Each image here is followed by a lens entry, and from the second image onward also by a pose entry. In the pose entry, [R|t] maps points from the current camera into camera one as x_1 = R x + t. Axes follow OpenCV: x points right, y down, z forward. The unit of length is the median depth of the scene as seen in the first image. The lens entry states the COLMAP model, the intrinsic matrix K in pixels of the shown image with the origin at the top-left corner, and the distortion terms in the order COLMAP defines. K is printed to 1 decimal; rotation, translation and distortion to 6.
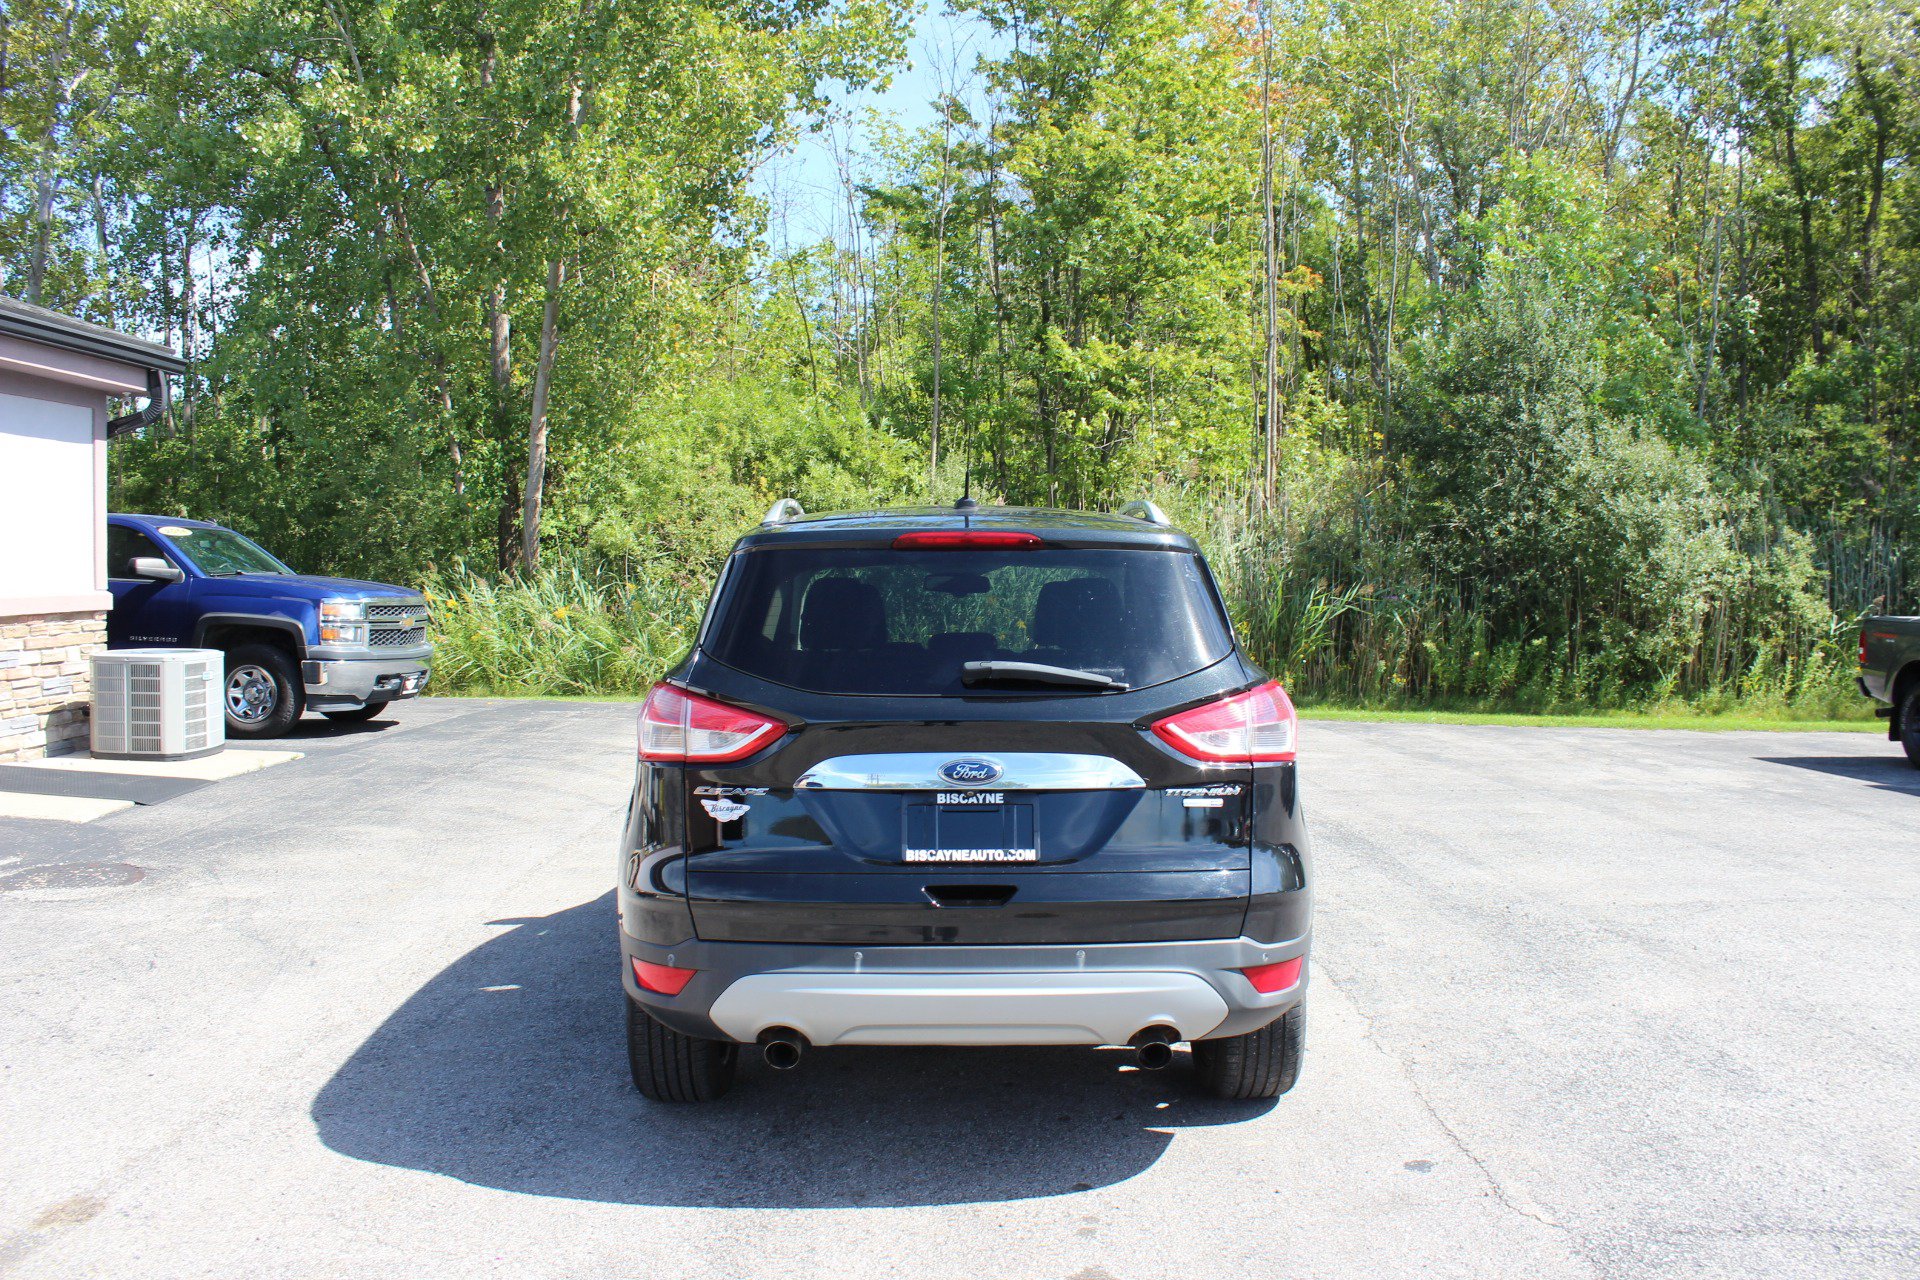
lens RADIAL K [[1597.2, 0, 975.7], [0, 1597.2, 645.4], [0, 0, 1]] dist [-0.169721, 0.154620]
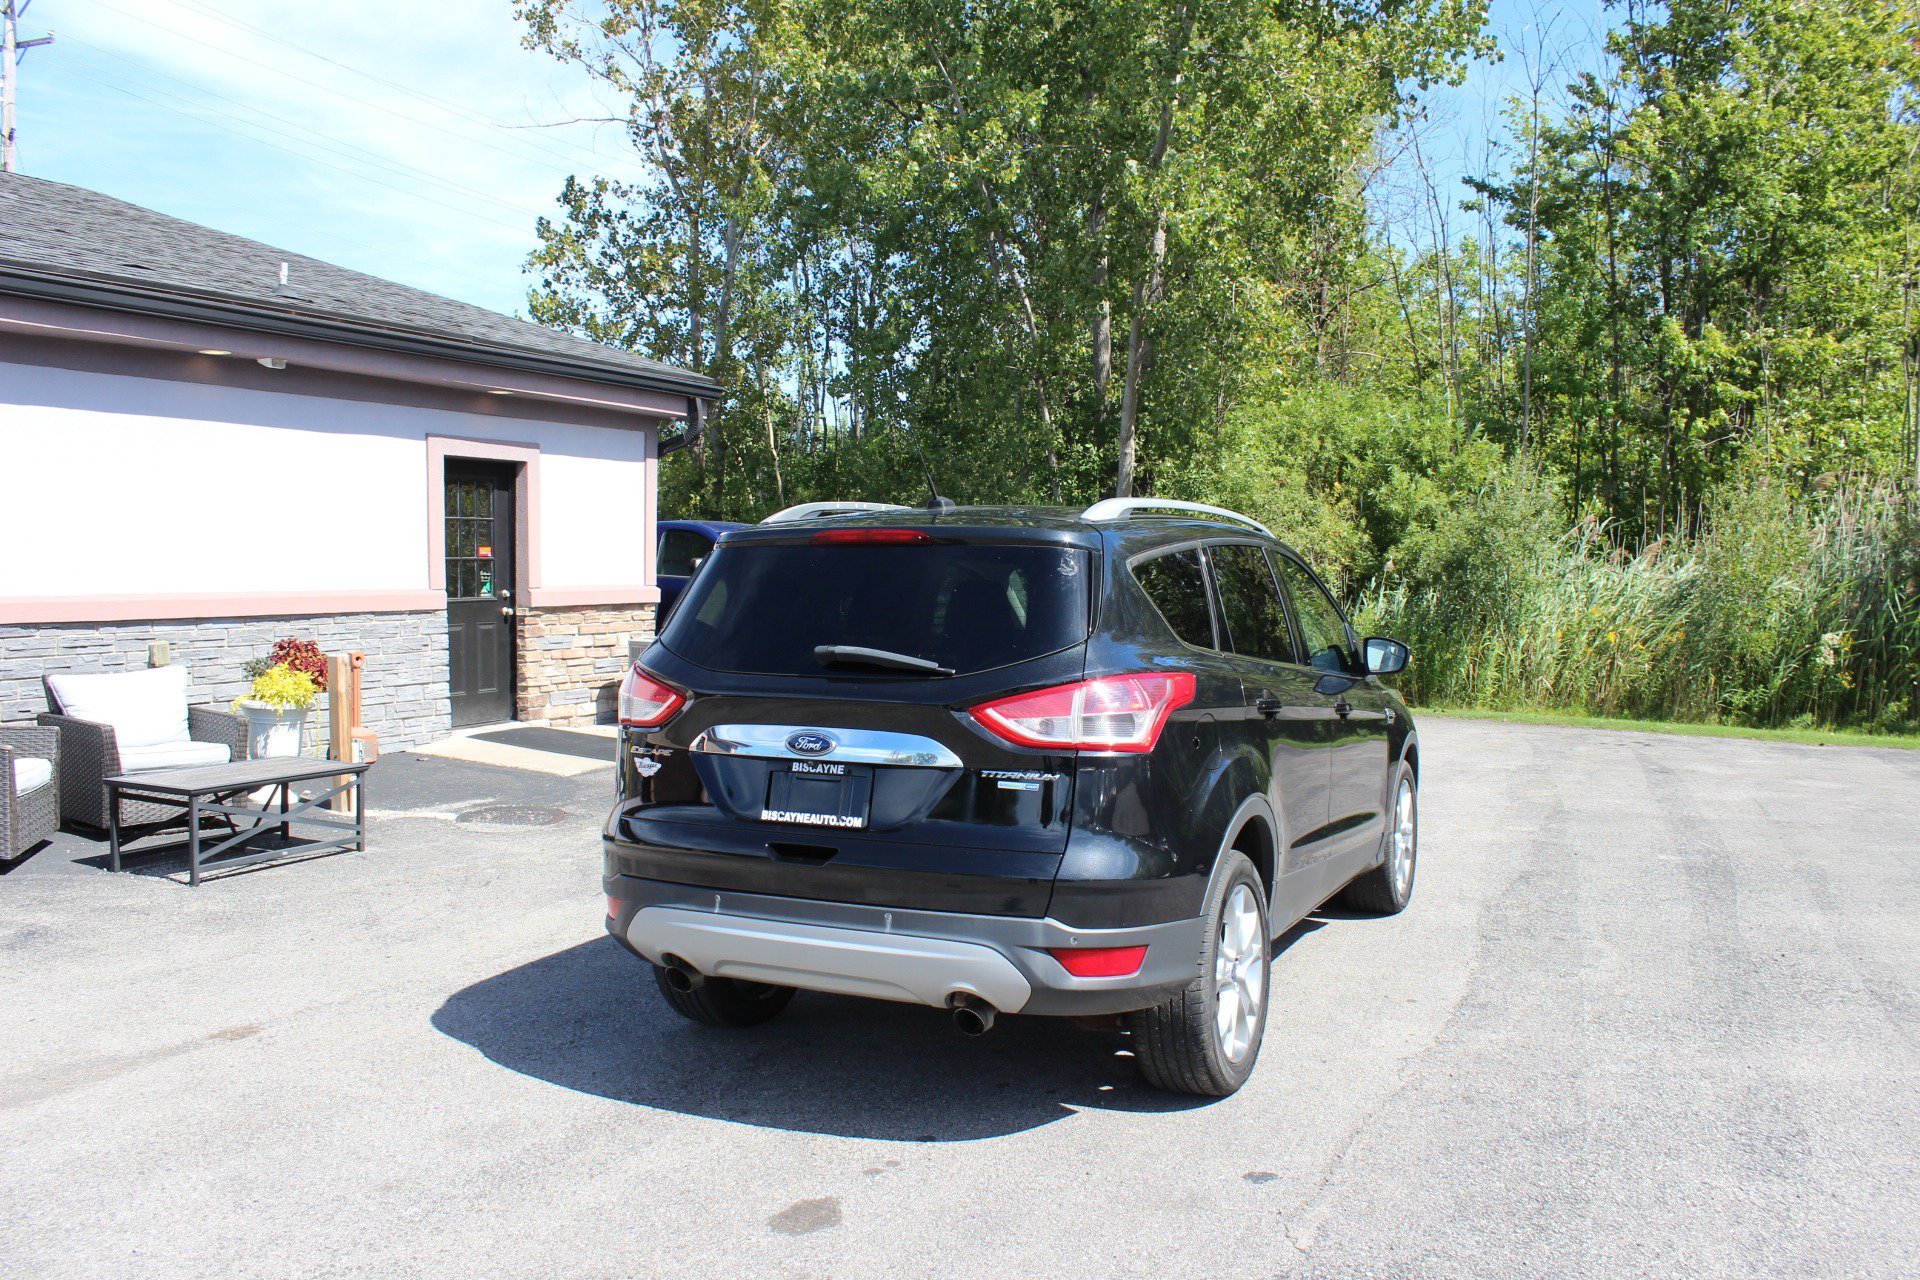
lens RADIAL K [[1597.2, 0, 975.7], [0, 1597.2, 645.4], [0, 0, 1]] dist [-0.169721, 0.154620]
pose [[0.900121, 0.022981, -0.435033, 0.184469], [-0.024773, 0.999692, 0.001554, 0.001737], [0.434935, 0.009379, 0.900413, 0.013645]]
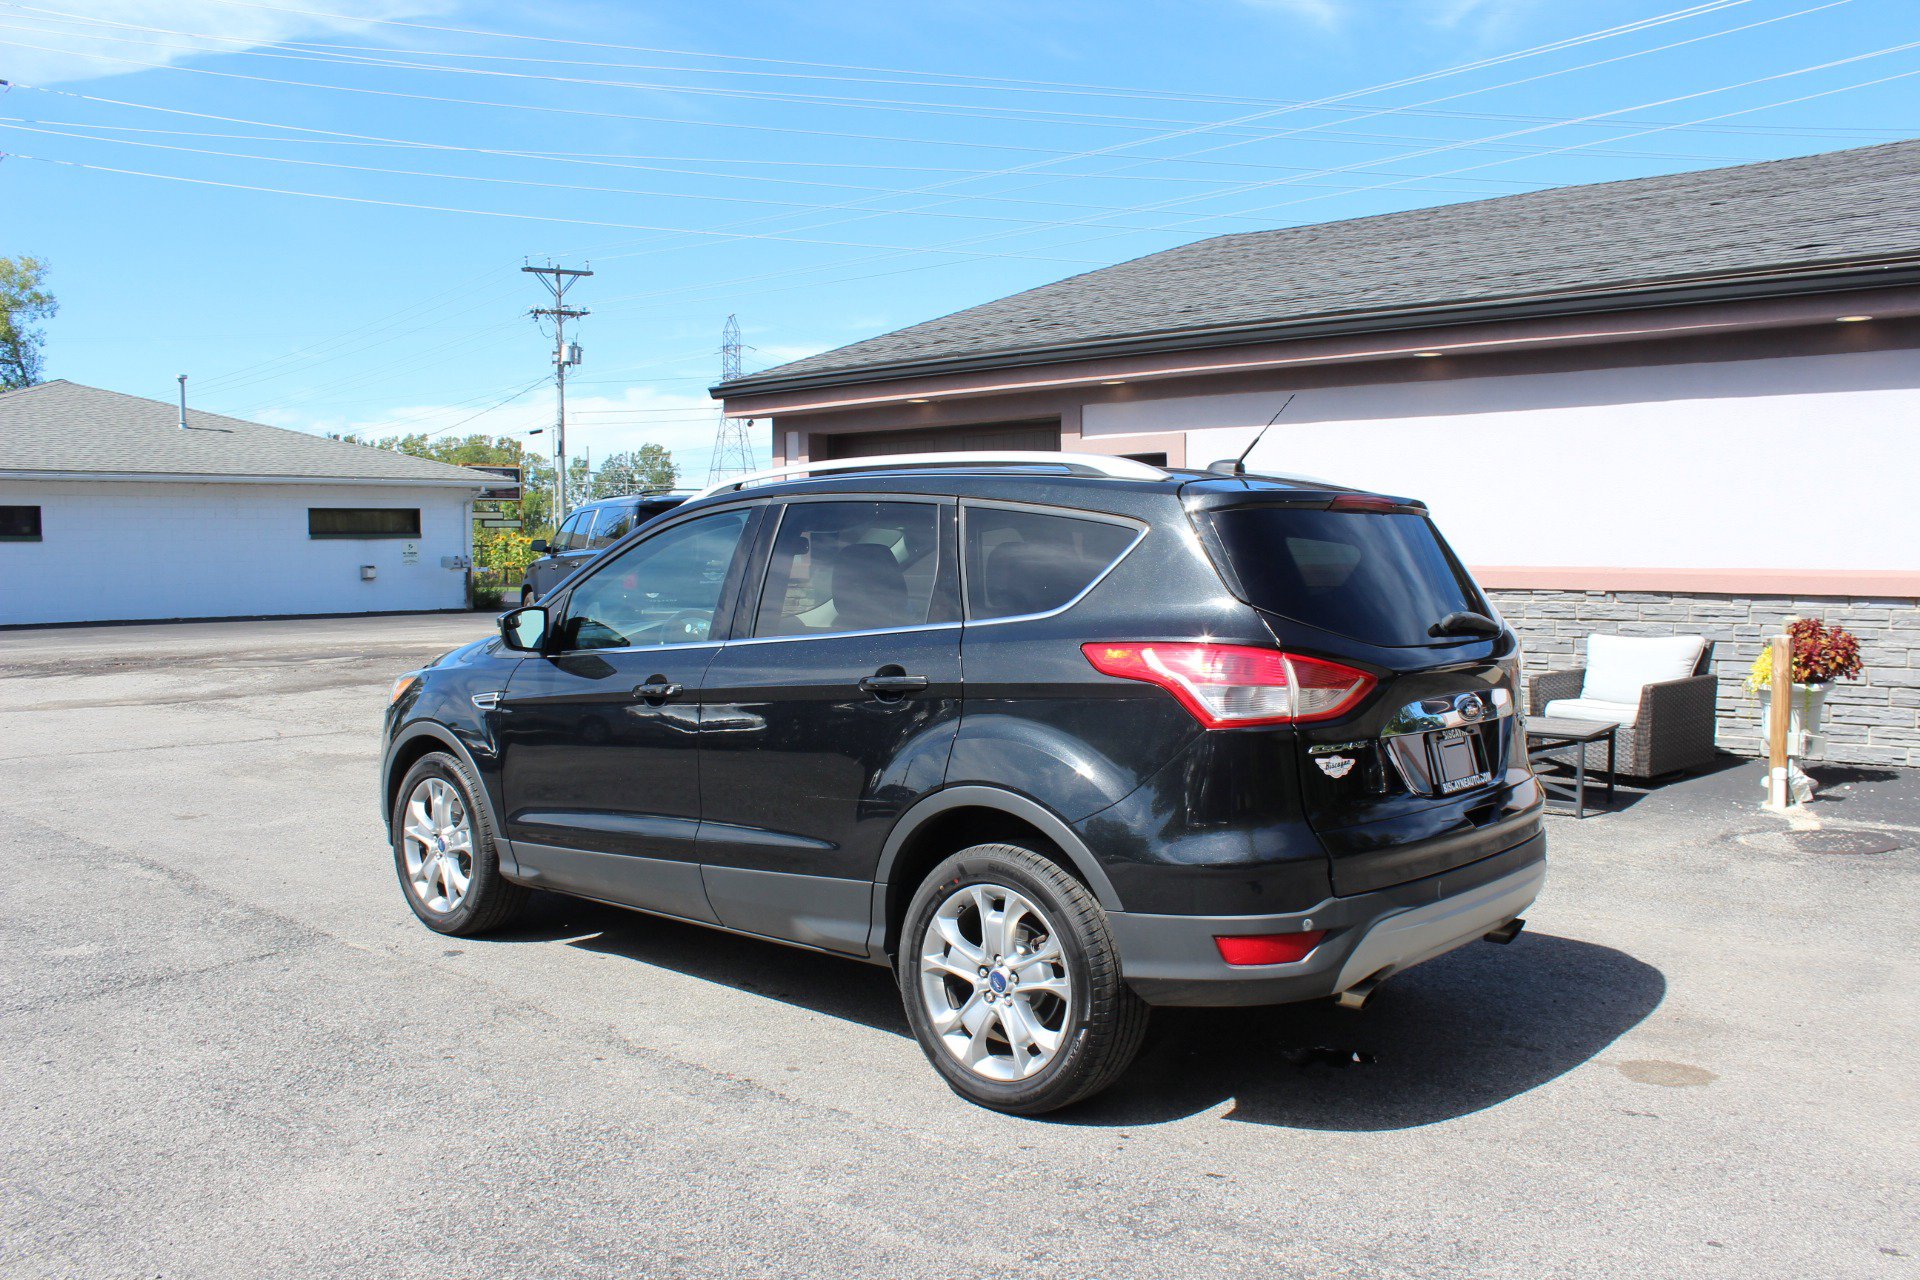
lens RADIAL K [[1612.2, 0, 973.6], [0, 1612.2, 642.4], [0, 0, 1]] dist [-0.168474, 0.156149]
pose [[-0.644792, 0.042125, -0.763196, 0.358117], [-0.042852, 0.994918, 0.091118, -0.031873], [0.763156, 0.091456, -0.639710, 0.763501]]
